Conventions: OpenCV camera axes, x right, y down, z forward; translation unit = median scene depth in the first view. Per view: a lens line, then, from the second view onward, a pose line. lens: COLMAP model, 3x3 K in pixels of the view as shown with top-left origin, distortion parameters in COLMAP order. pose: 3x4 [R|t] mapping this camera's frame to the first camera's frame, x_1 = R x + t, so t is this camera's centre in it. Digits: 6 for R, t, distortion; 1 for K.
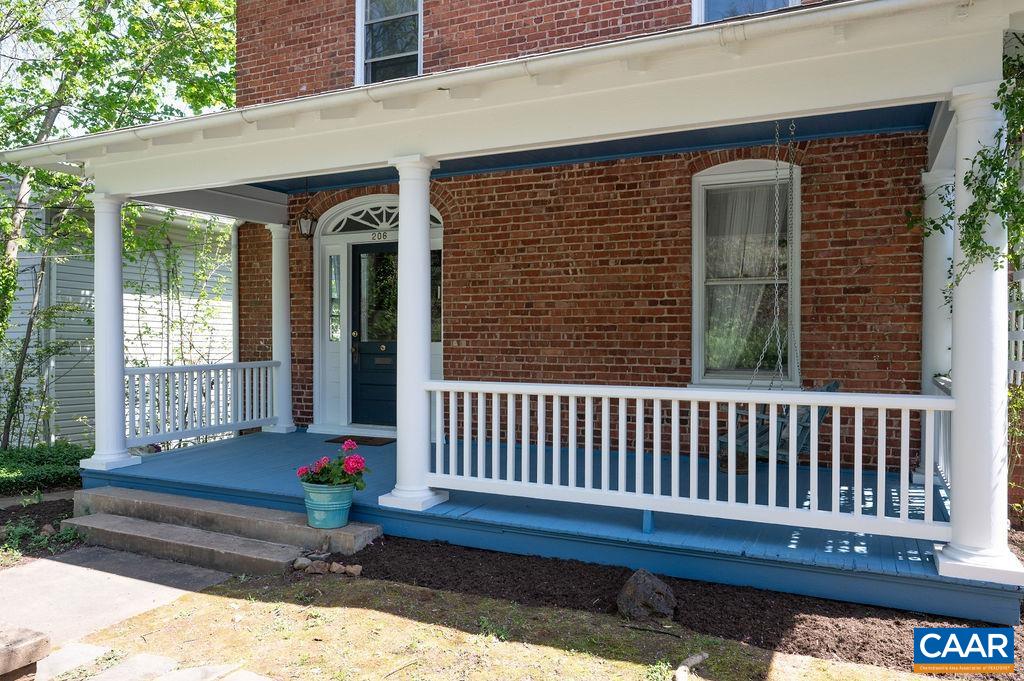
lens RADIAL K [[703.4, 0, 510.9], [0, 703.4, 300.5], [0, 0, 1]] dist [0.003124, 0.001538]
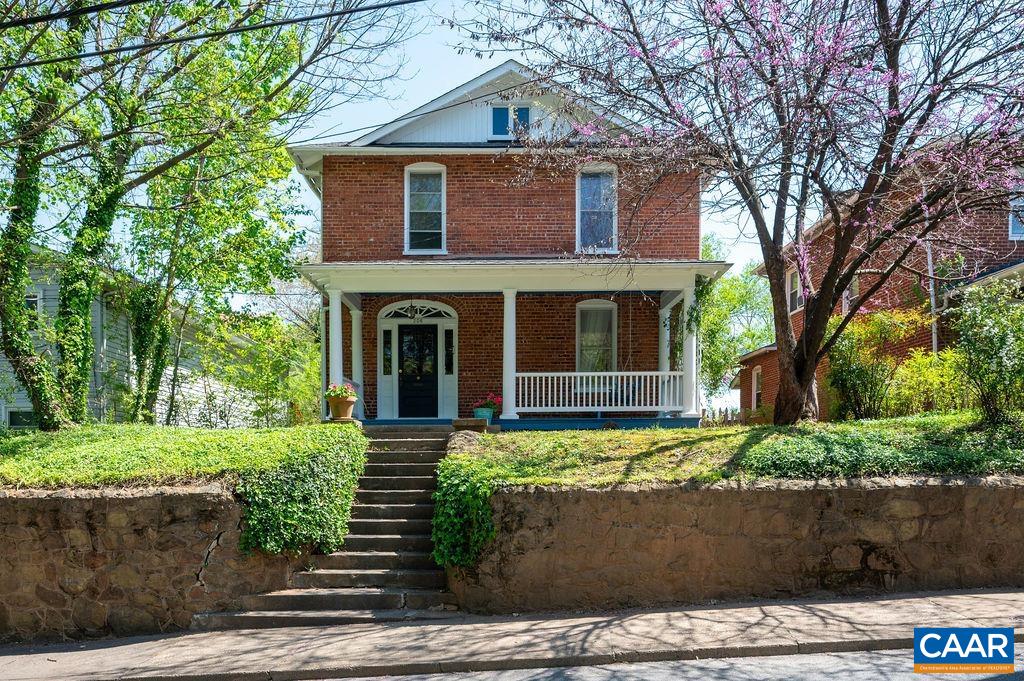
lens RADIAL K [[654.0, 0, 520.1], [0, 654.0, 378.7], [0, 0, 1]] dist [-0.002310, 0.005135]
pose [[0.900155, 0.031470, 0.434432, -0.792574], [-0.011068, 0.998717, -0.049415, 0.172911], [-0.435429, 0.039673, 0.899348, -0.833658]]
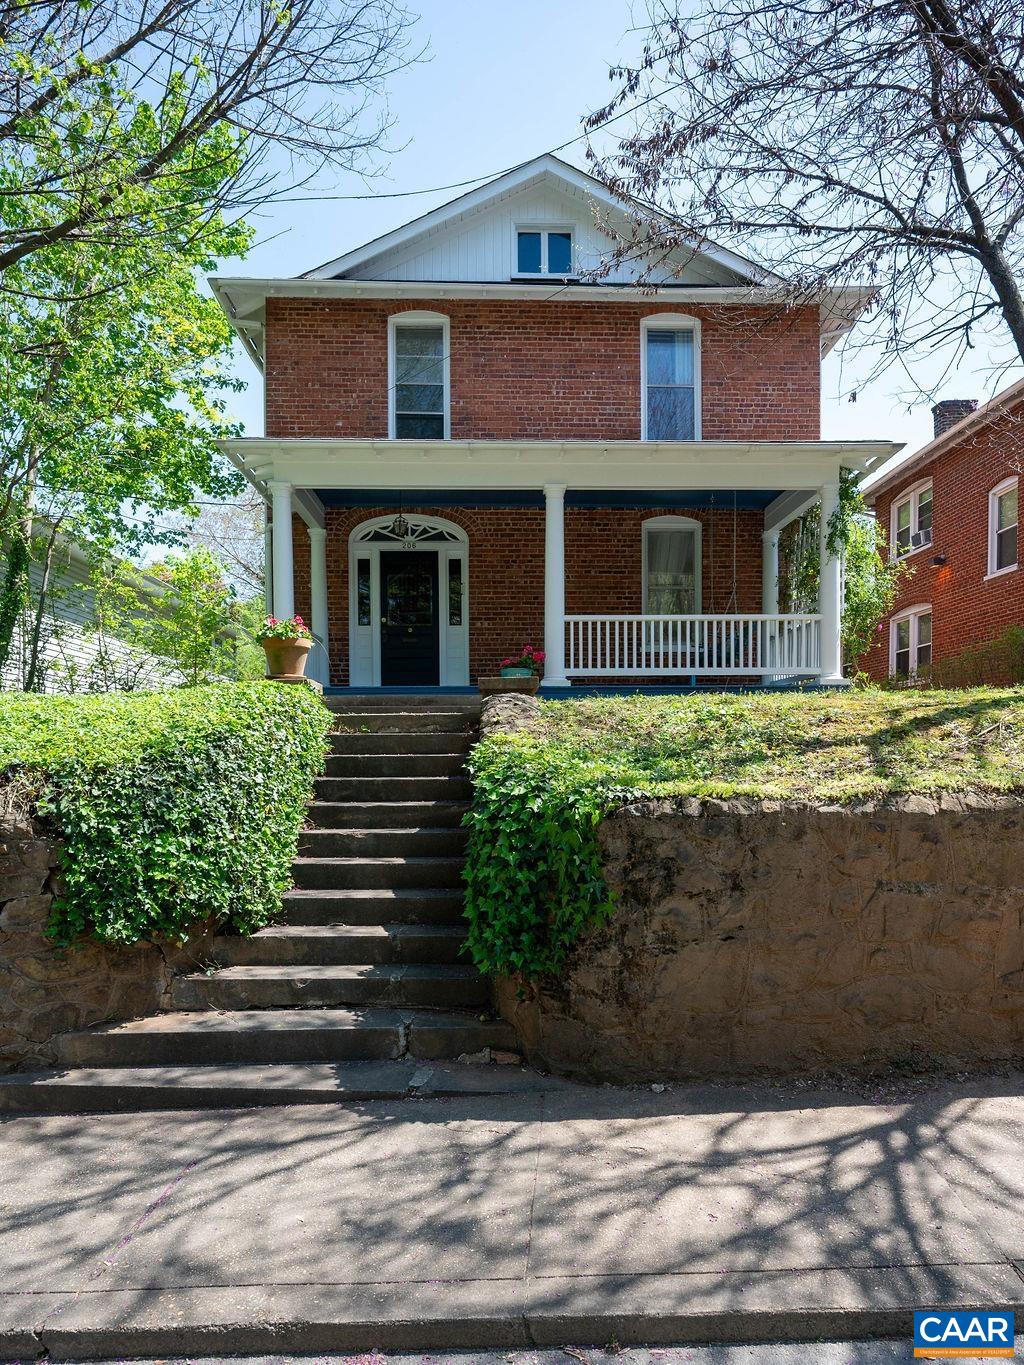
lens RADIAL K [[760.0, 0, 531.1], [0, 760.0, 683.4], [0, 0, 1]] dist [0.002850, -0.001789]
pose [[0.892145, 0.019061, 0.451348, -0.688633], [-0.011994, 0.999757, -0.018512, 0.211658], [-0.451591, 0.011102, 0.892156, -0.416641]]
